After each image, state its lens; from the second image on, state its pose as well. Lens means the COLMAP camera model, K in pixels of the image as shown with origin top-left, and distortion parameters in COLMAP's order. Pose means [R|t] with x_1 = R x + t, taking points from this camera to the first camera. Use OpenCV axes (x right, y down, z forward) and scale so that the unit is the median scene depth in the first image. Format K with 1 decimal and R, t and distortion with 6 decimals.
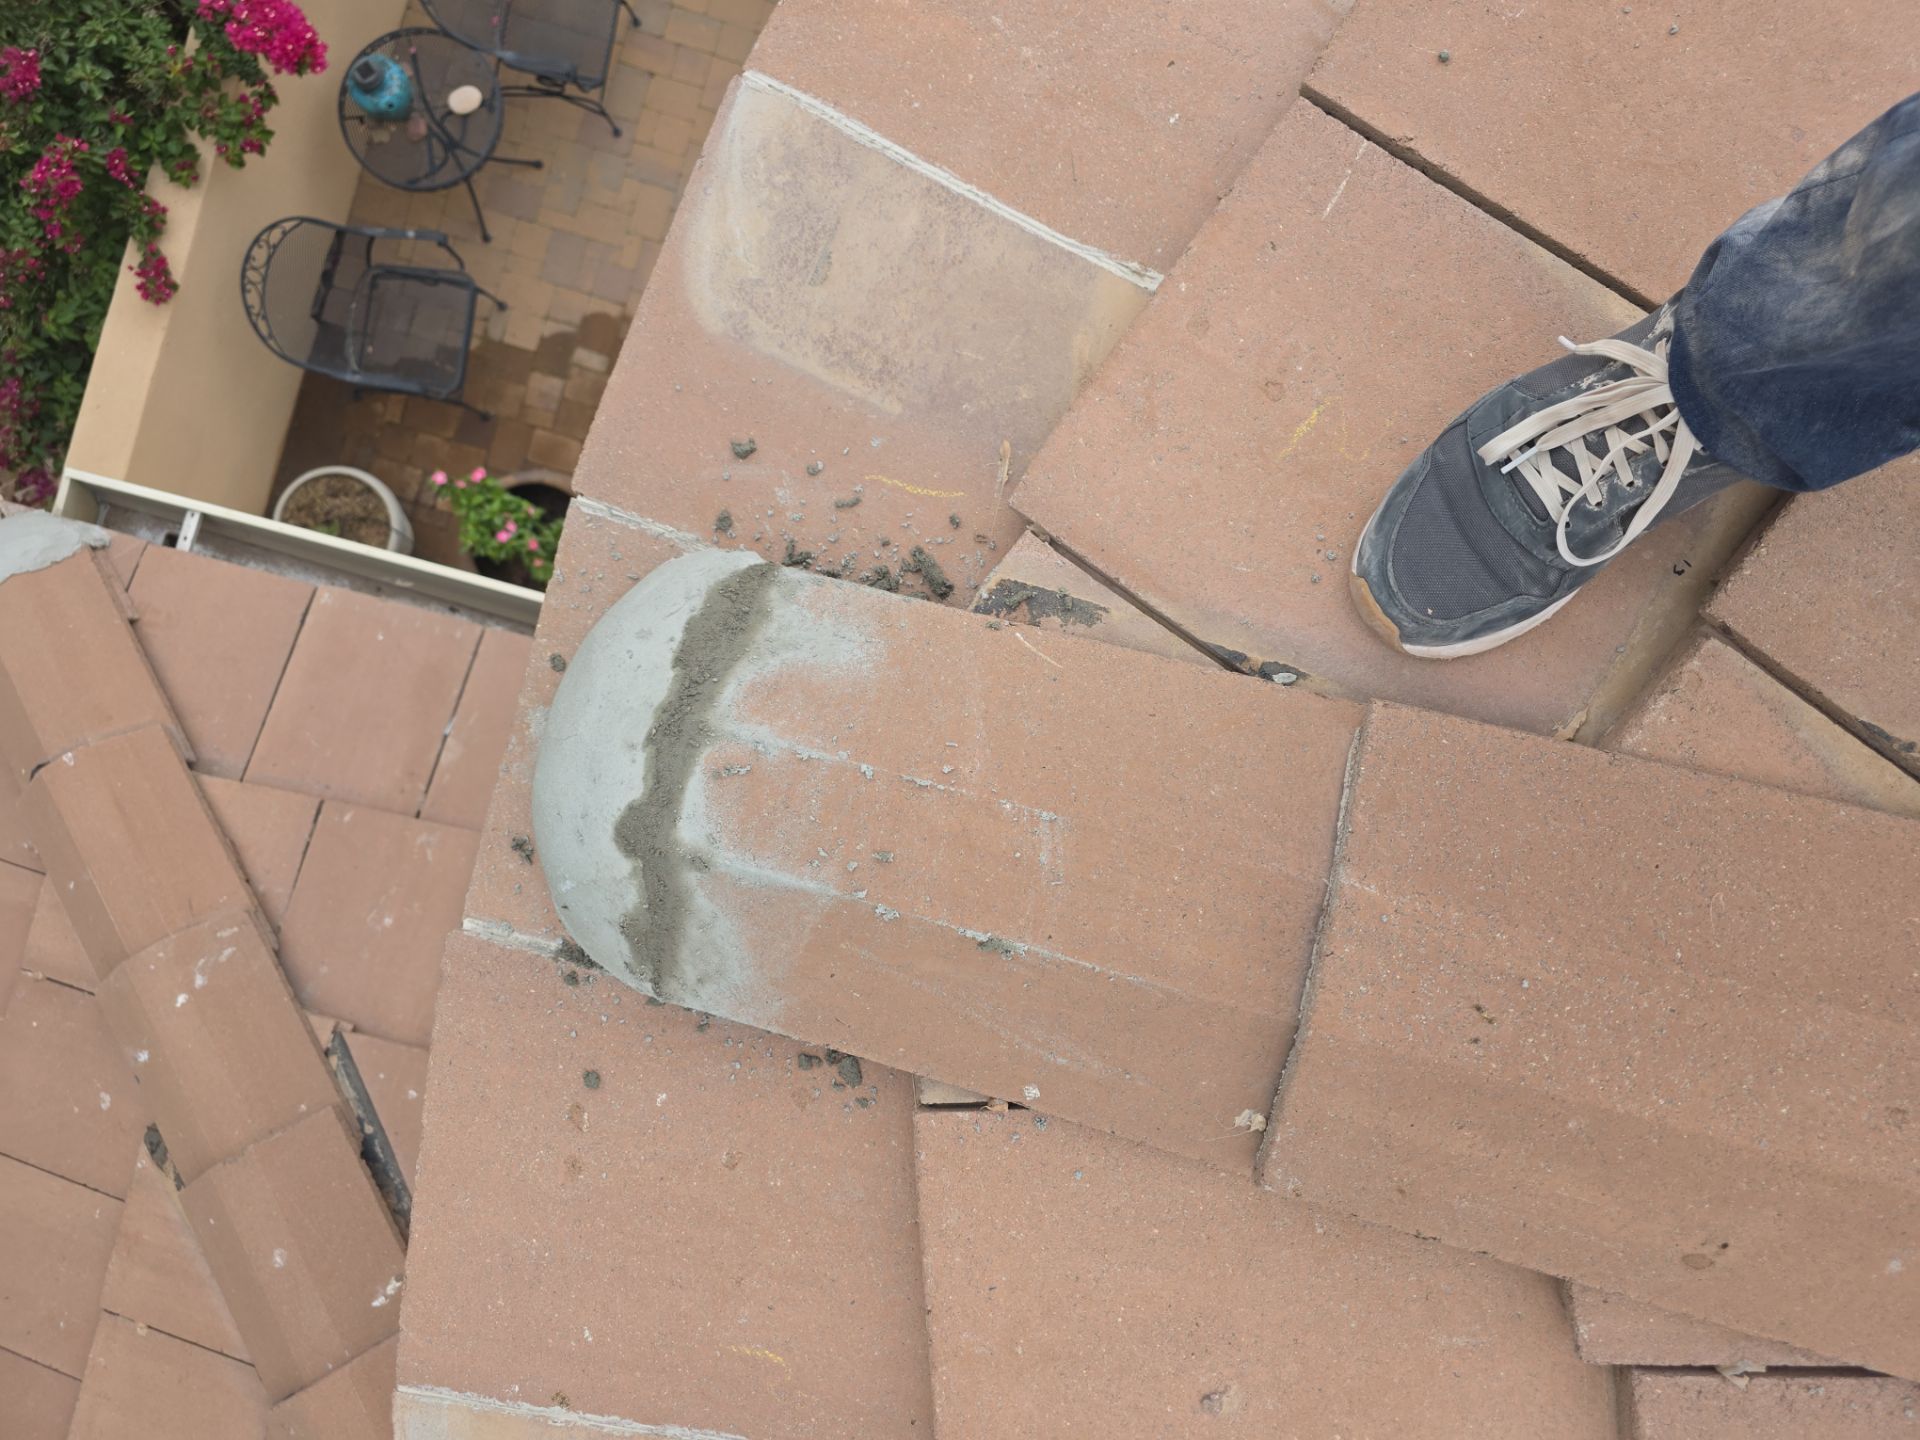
lens RADIAL K [[1371.8, 0, 964.2], [0, 1371.8, 726.3], [0, 0, 1]] dist [0.062400, -0.055366]
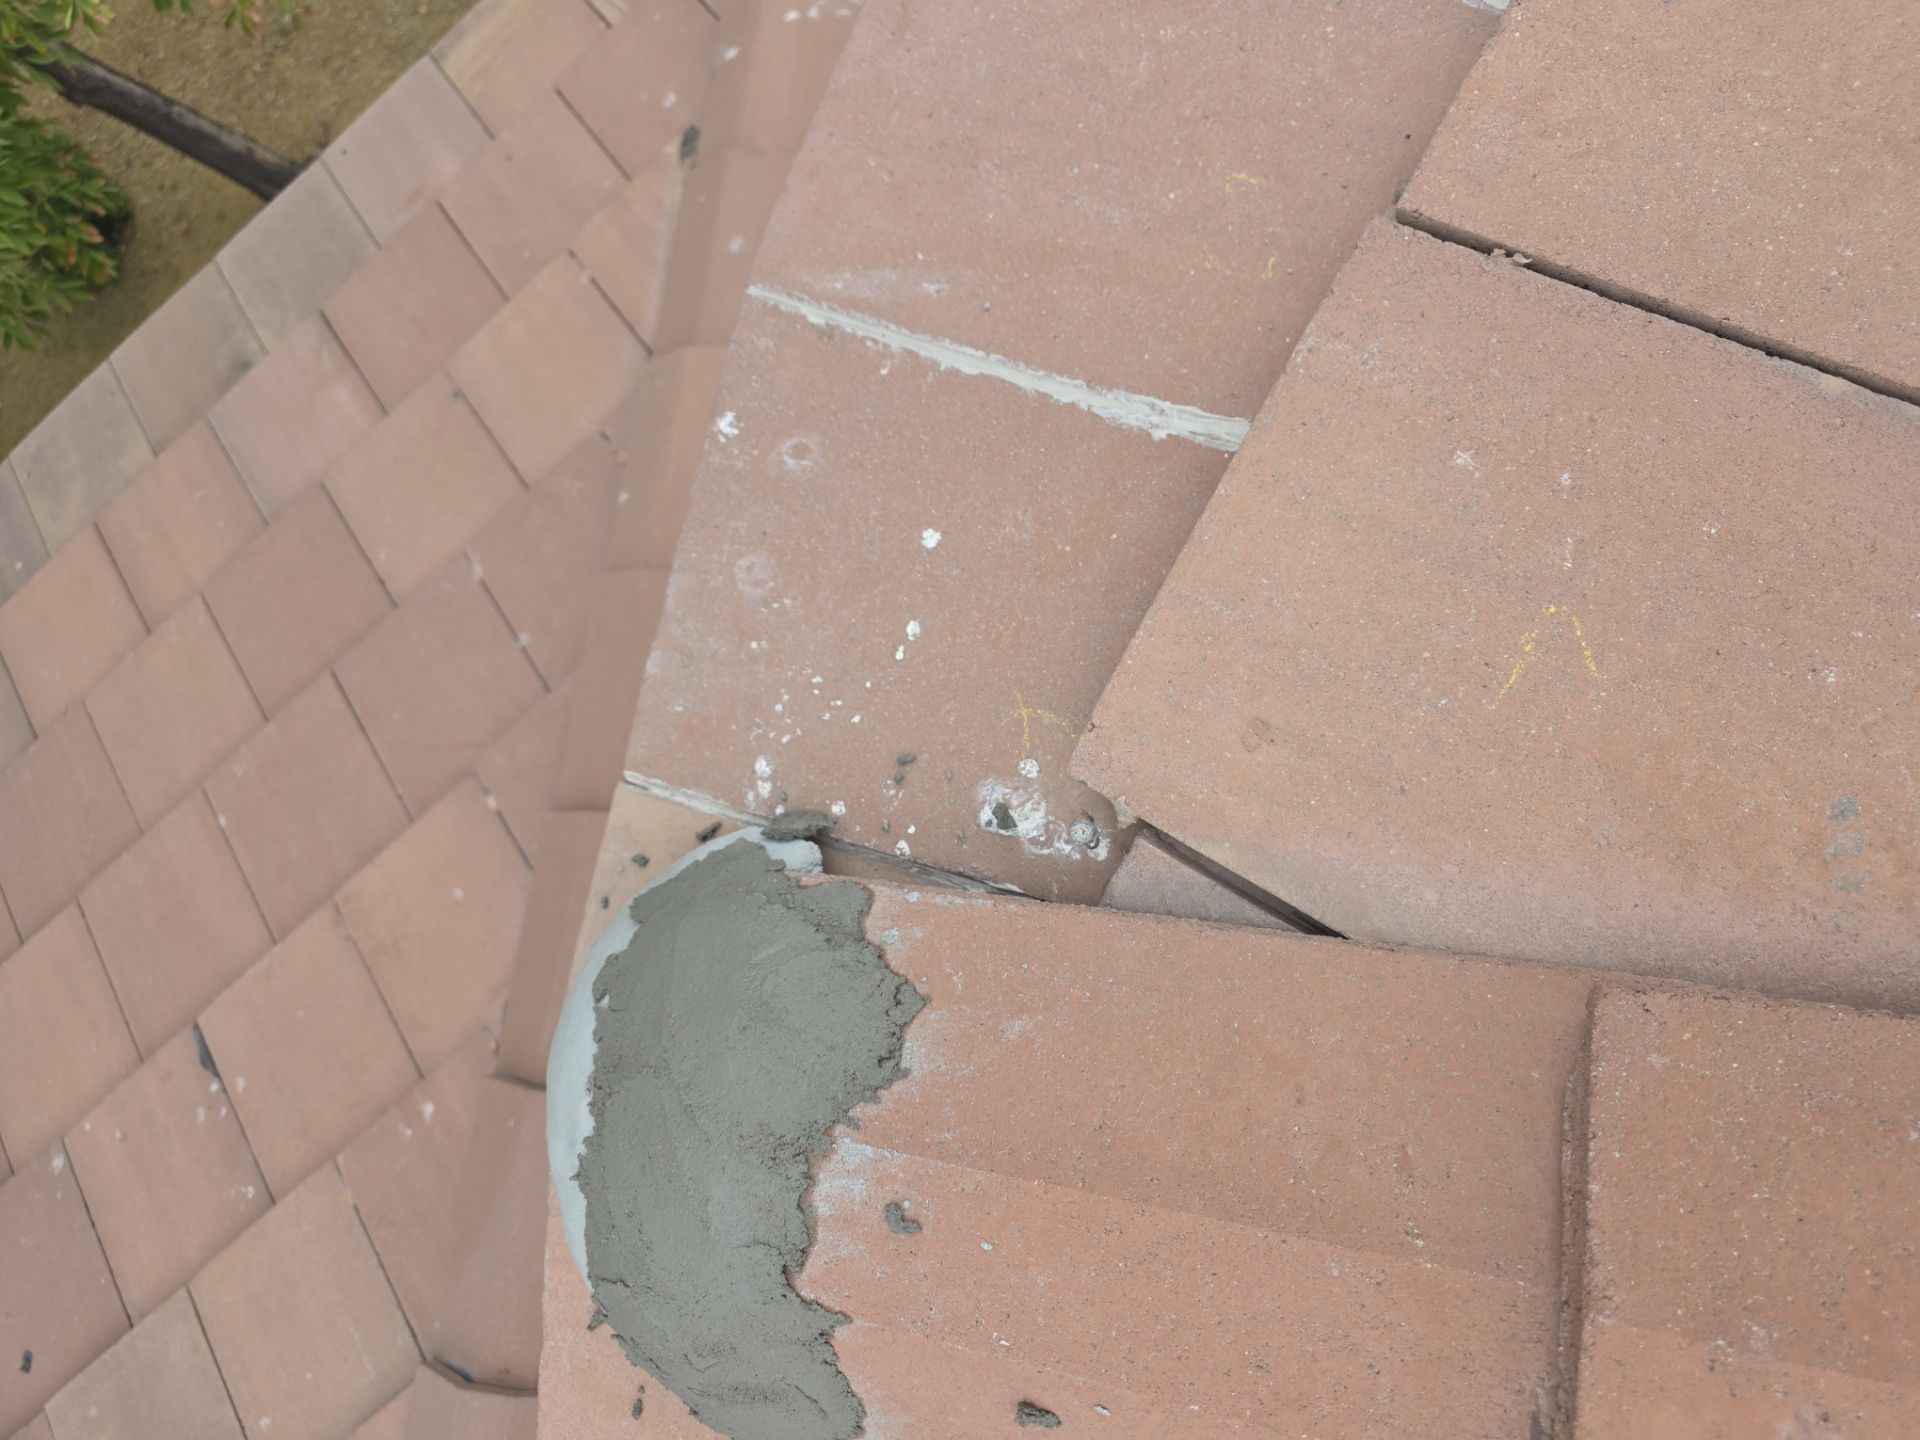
lens RADIAL K [[1372.4, 0, 899.6], [0, 1372.4, 743.4], [0, 0, 1]] dist [0.063478, -0.057335]
pose [[0.795612, 0.549594, -0.254848, 0.064696], [-0.561322, 0.827013, 0.031103, 0.546720], [0.227856, 0.118306, 0.966481, 0.074887]]
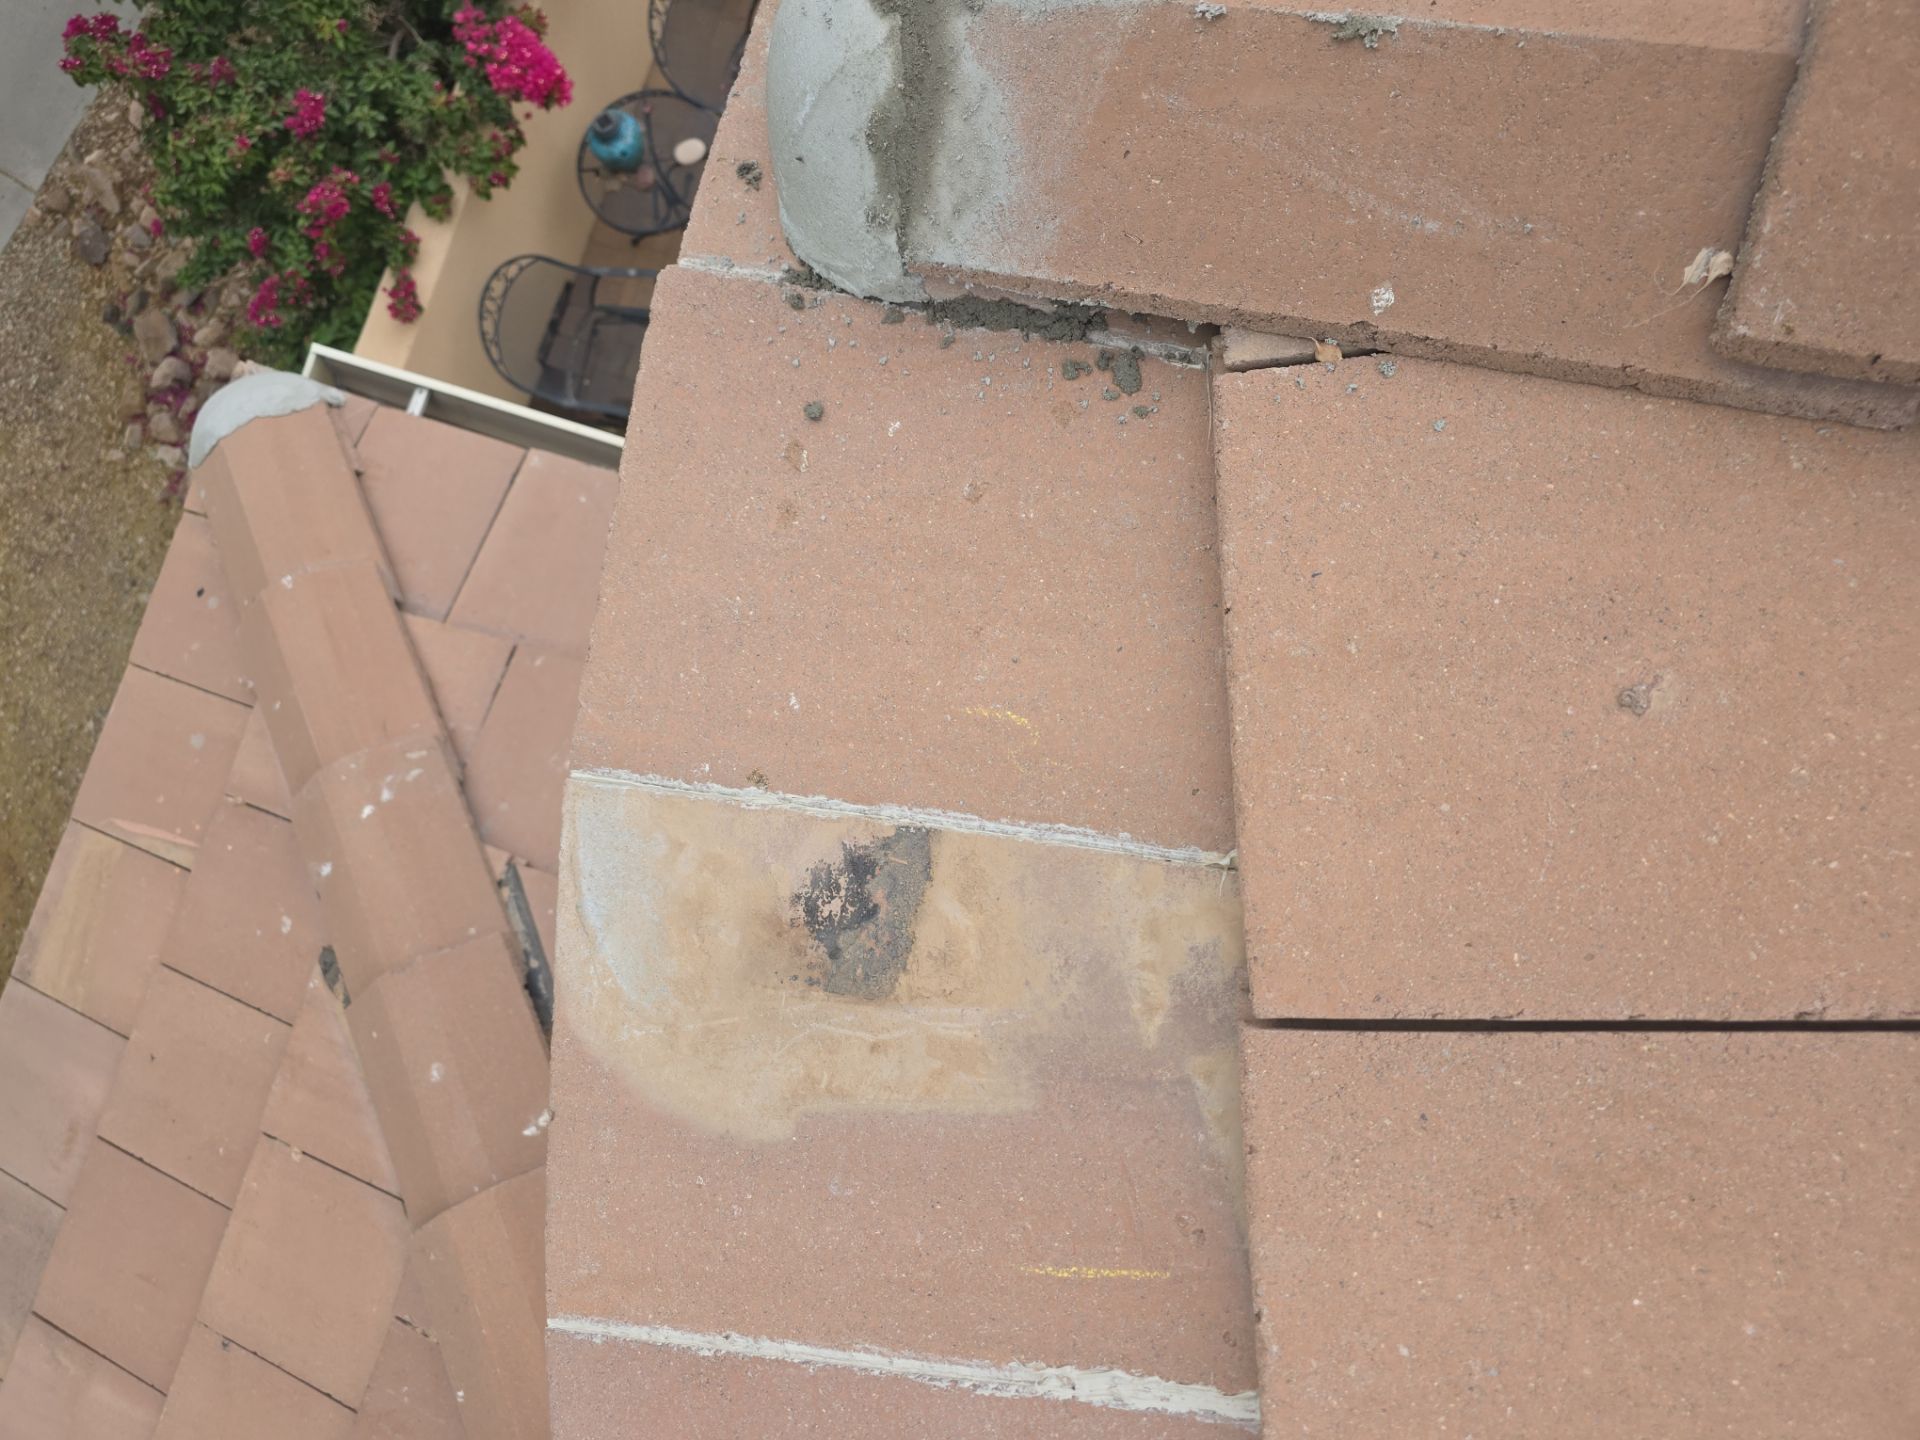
lens RADIAL K [[1372.4, 0, 899.6], [0, 1372.4, 743.4], [0, 0, 1]] dist [0.063478, -0.057335]
pose [[0.986286, 0.036006, -0.161068, -0.030993], [-0.054278, 0.992390, -0.110522, 0.228108], [0.155862, 0.117749, 0.980736, 0.085157]]
